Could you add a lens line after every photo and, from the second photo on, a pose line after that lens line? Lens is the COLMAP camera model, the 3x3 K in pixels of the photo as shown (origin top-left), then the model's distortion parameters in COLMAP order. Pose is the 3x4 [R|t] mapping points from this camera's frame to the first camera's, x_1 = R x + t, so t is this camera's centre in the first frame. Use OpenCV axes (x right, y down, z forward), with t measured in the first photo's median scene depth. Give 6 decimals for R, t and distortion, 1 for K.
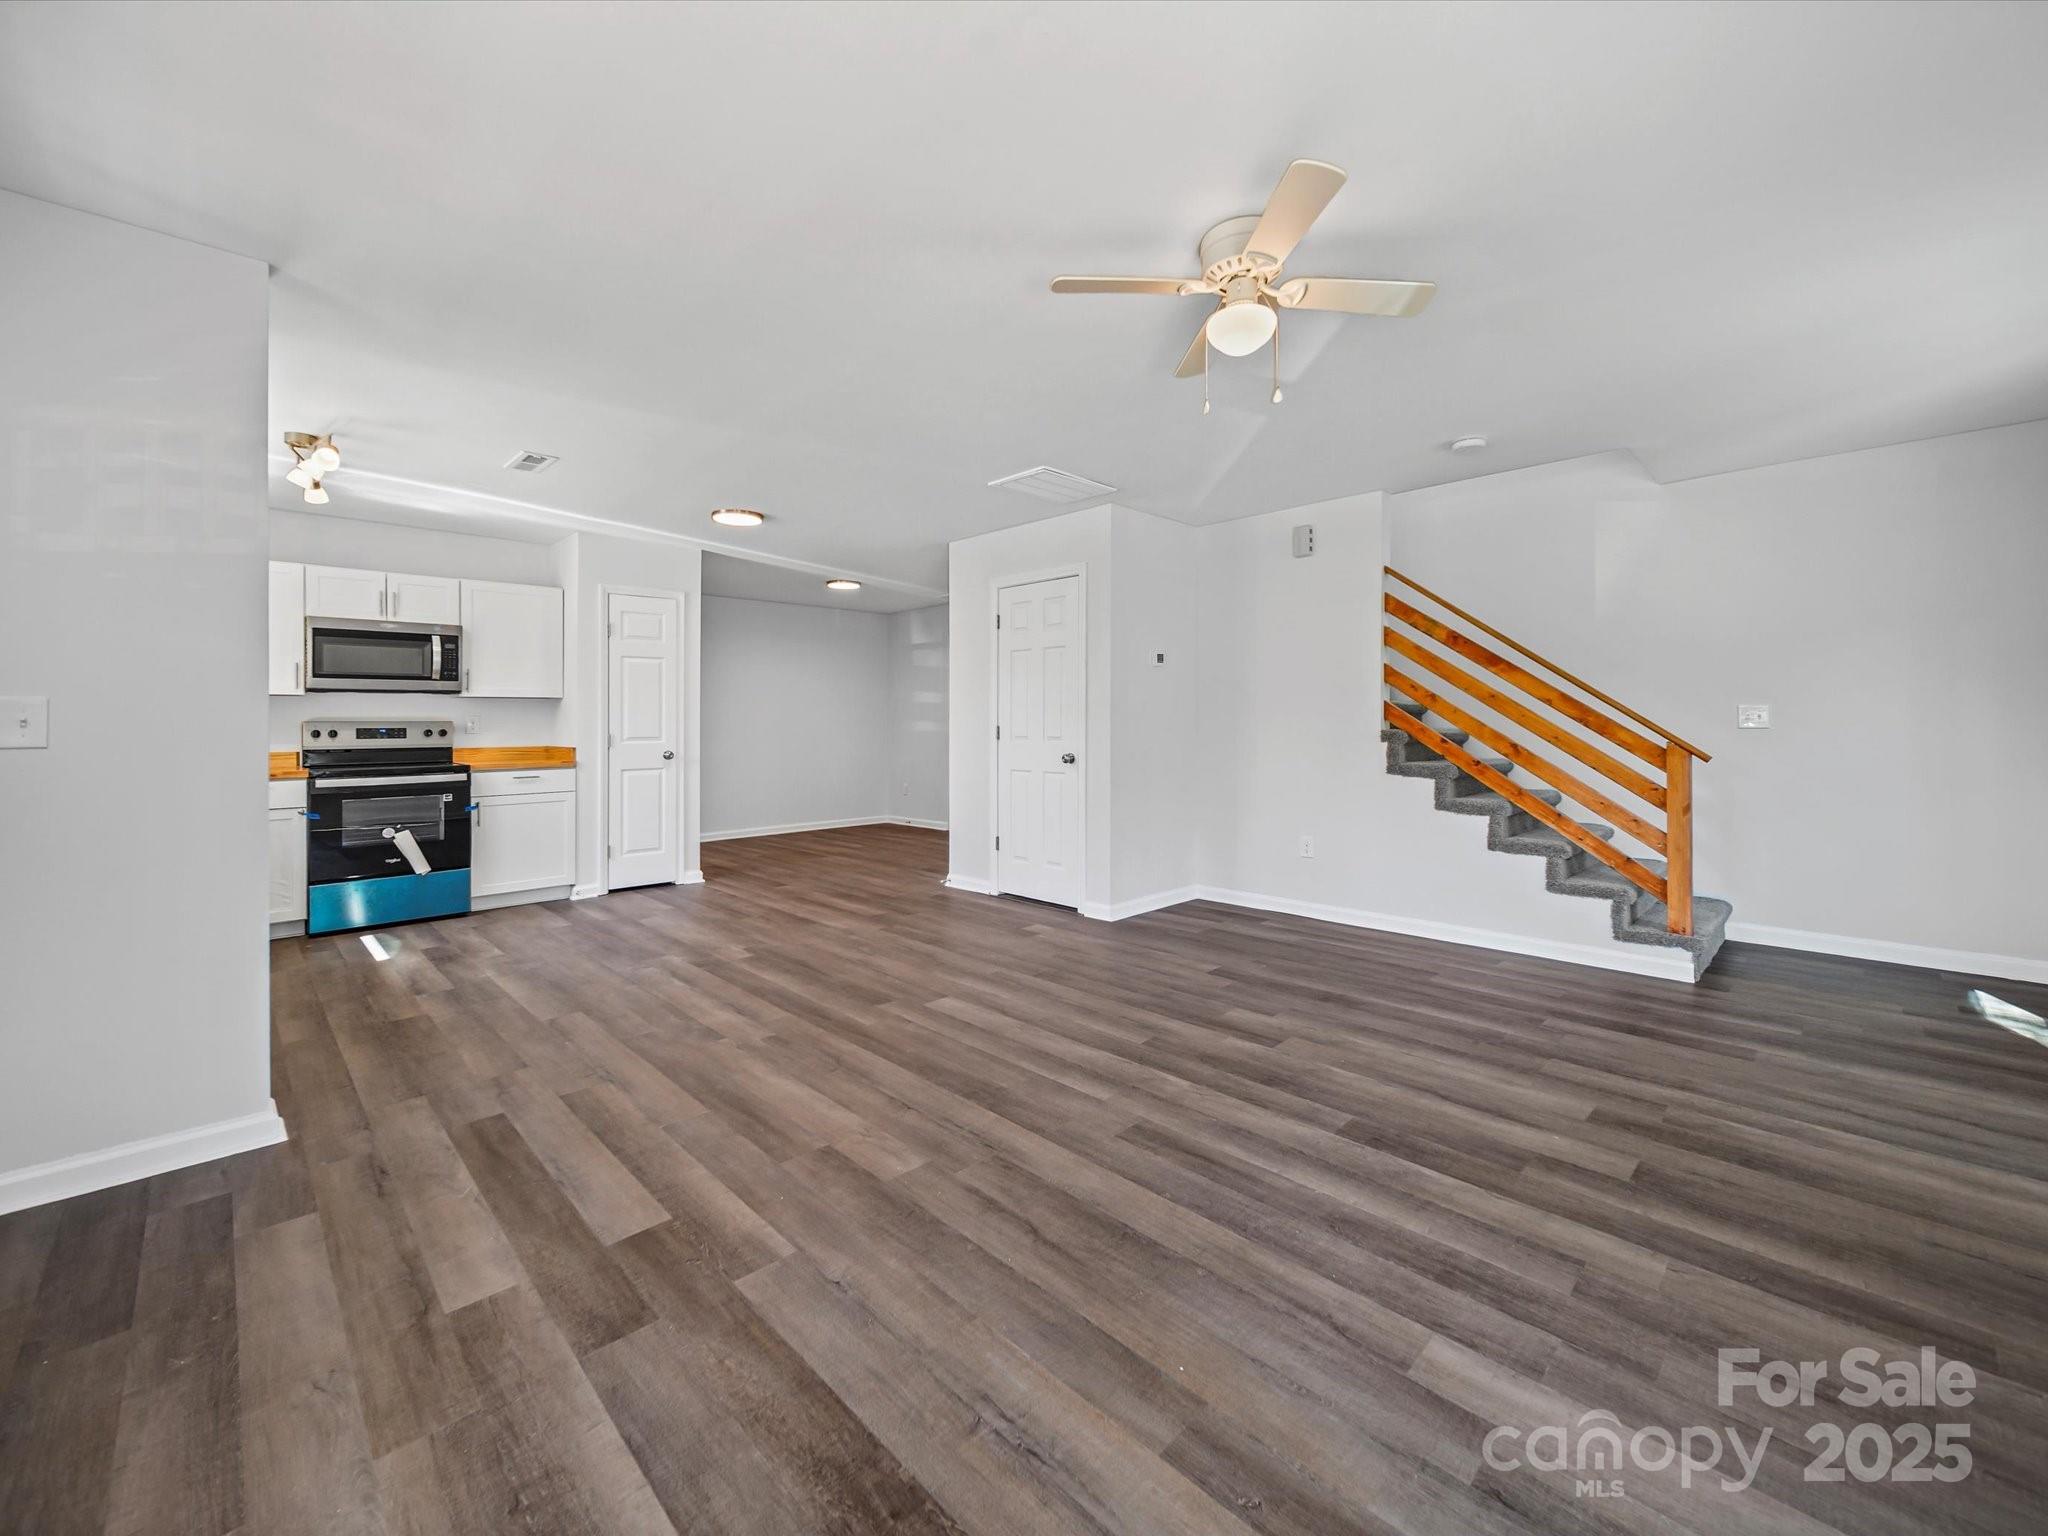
lens RADIAL K [[831.7, 0, 1018.5], [0, 831.7, 713.2], [0, 0, 1]] dist [-0.000454, -0.000187]
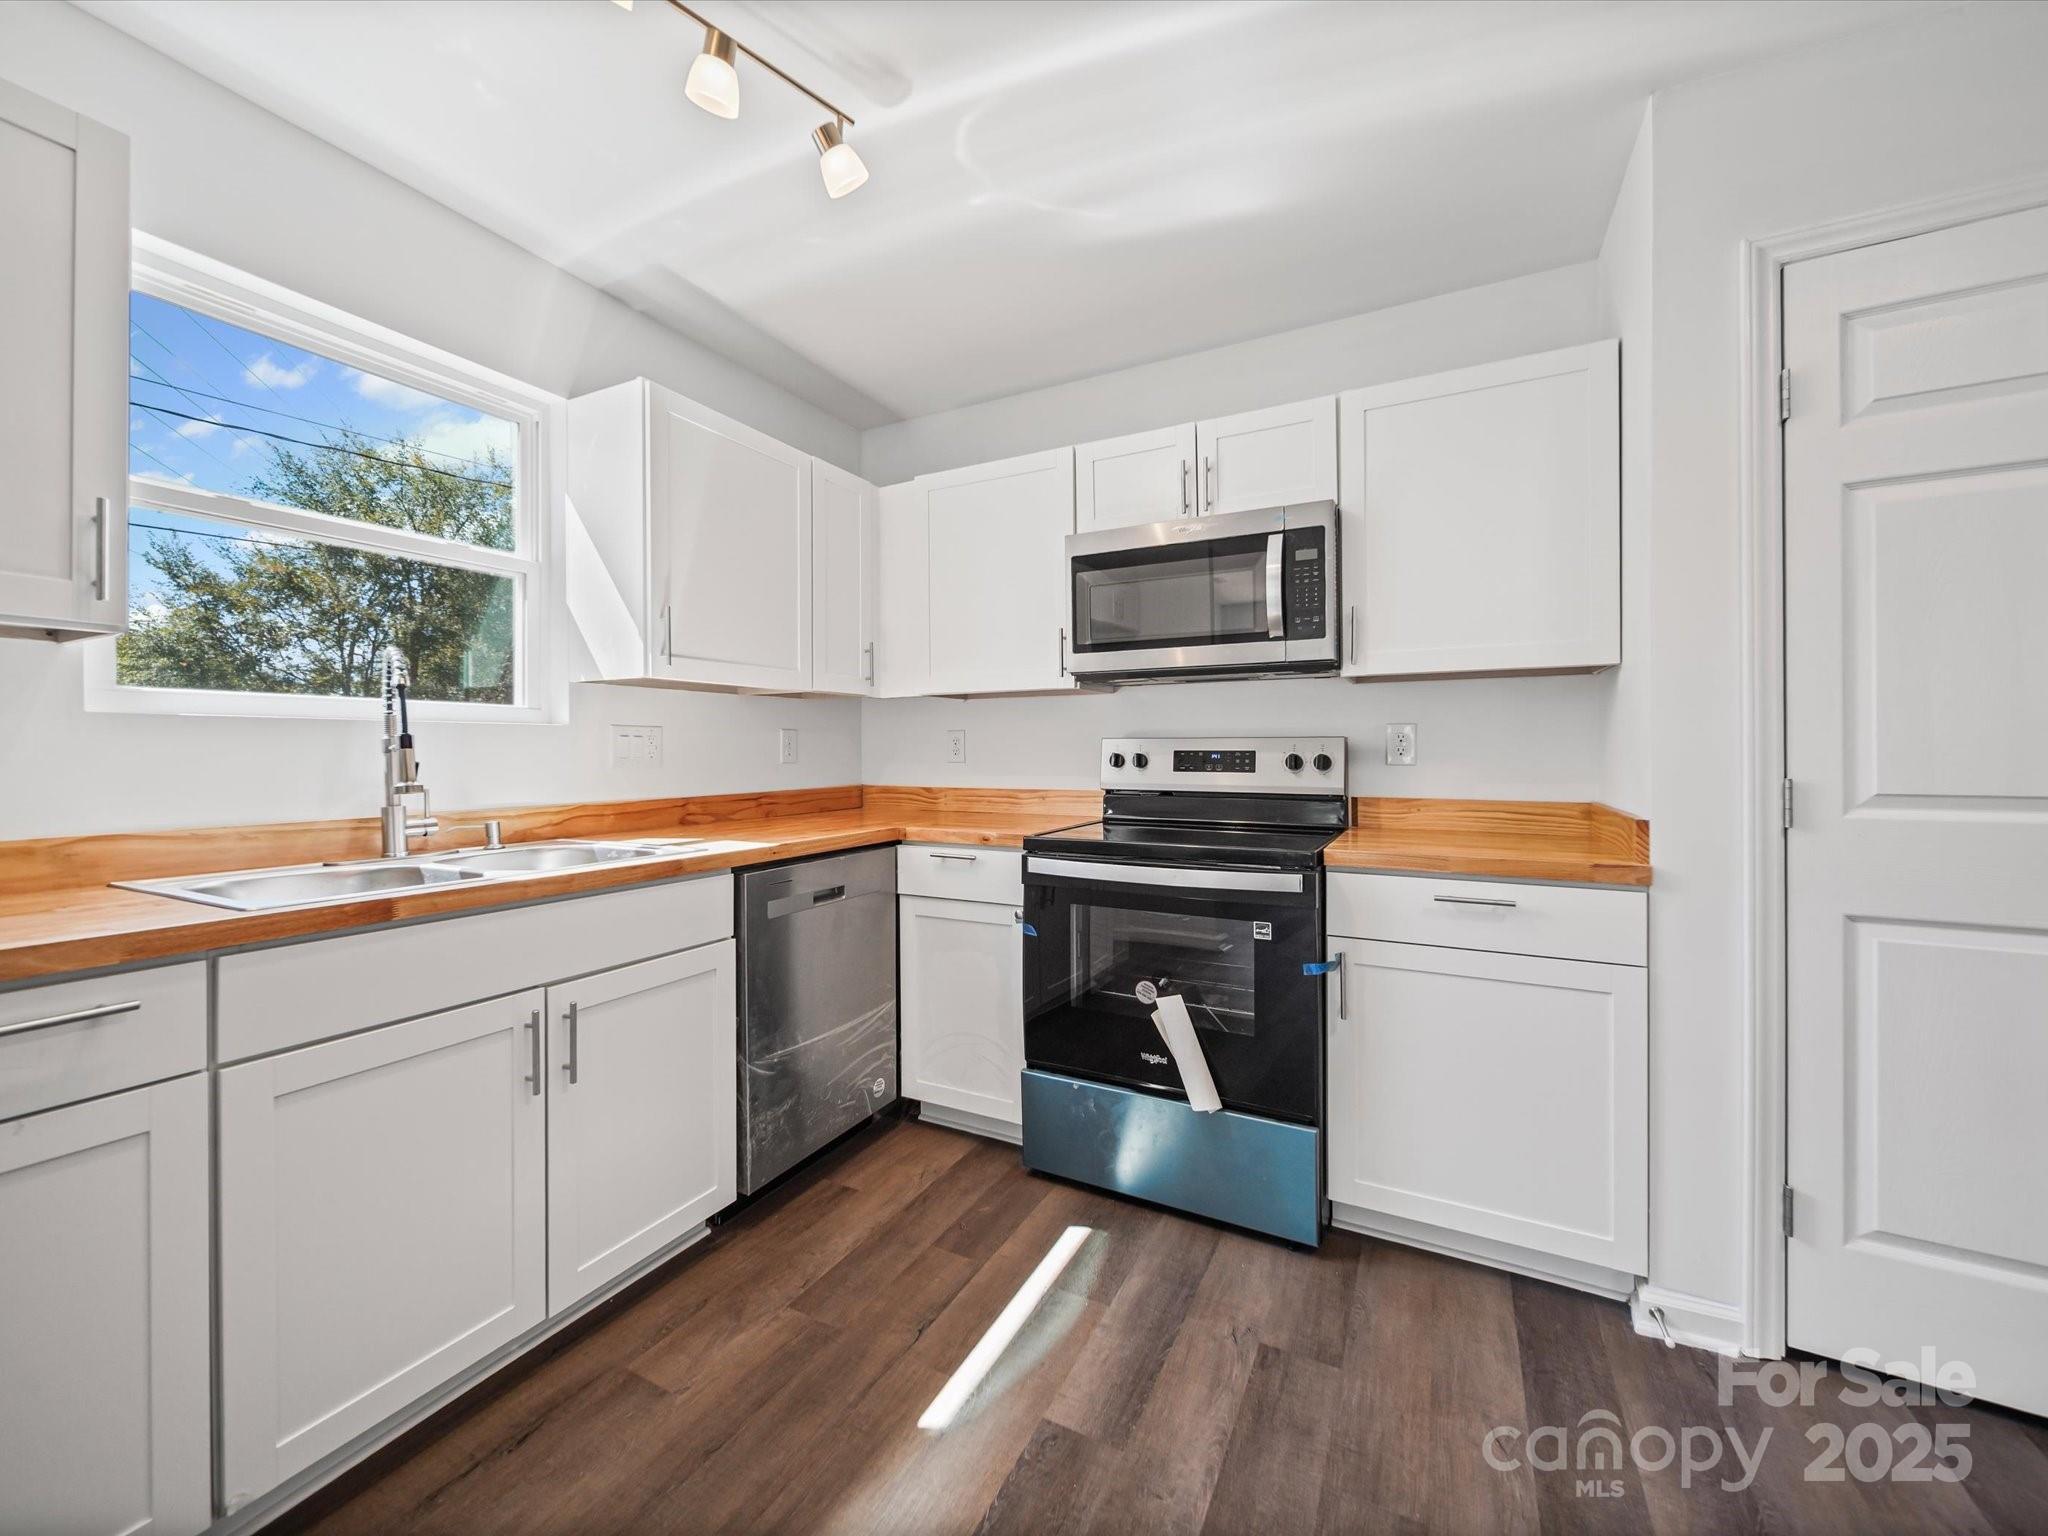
lens RADIAL K [[815.6, 0, 1014.2], [0, 815.6, 749.3], [0, 0, 1]] dist [-0.000345, -0.000207]
pose [[0.299547, 0.007114, -0.954055, -0.338231], [0.010127, 0.999892, 0.010635, 0.010660], [0.954028, -0.012848, 0.299443, 0.734810]]
